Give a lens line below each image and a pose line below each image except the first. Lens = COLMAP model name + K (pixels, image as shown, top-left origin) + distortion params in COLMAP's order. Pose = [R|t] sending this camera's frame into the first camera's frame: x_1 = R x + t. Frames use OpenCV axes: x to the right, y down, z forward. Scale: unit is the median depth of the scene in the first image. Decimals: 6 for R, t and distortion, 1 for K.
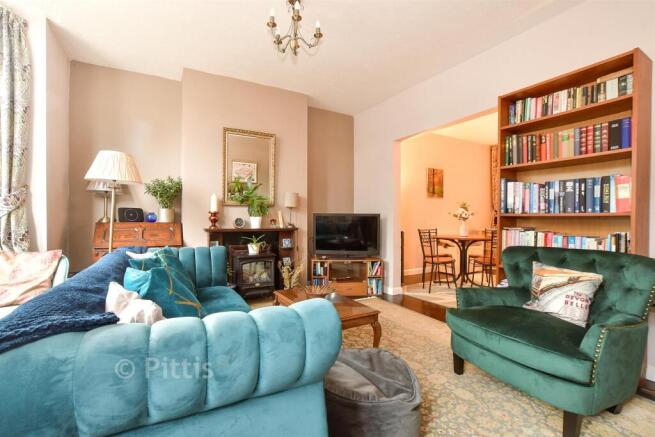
lens RADIAL K [[285.5, 0, 327.5], [0, 285.5, 218.5], [0, 0, 1]] dist [-0.000061, -0.000079]
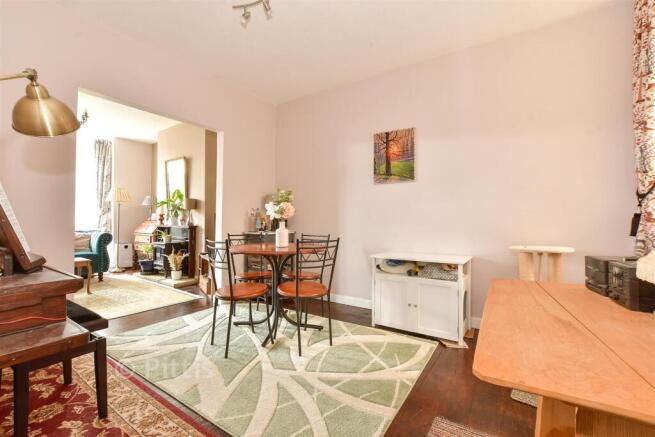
lens RADIAL K [[285.5, 0, 327.5], [0, 285.5, 218.5], [0, 0, 1]] dist [-0.000061, -0.000079]
pose [[0.443696, -0.004832, -0.896164, 0.821416], [-0.009617, 0.999902, -0.010153, 0.005277], [0.896126, 0.013124, 0.443606, 0.639053]]
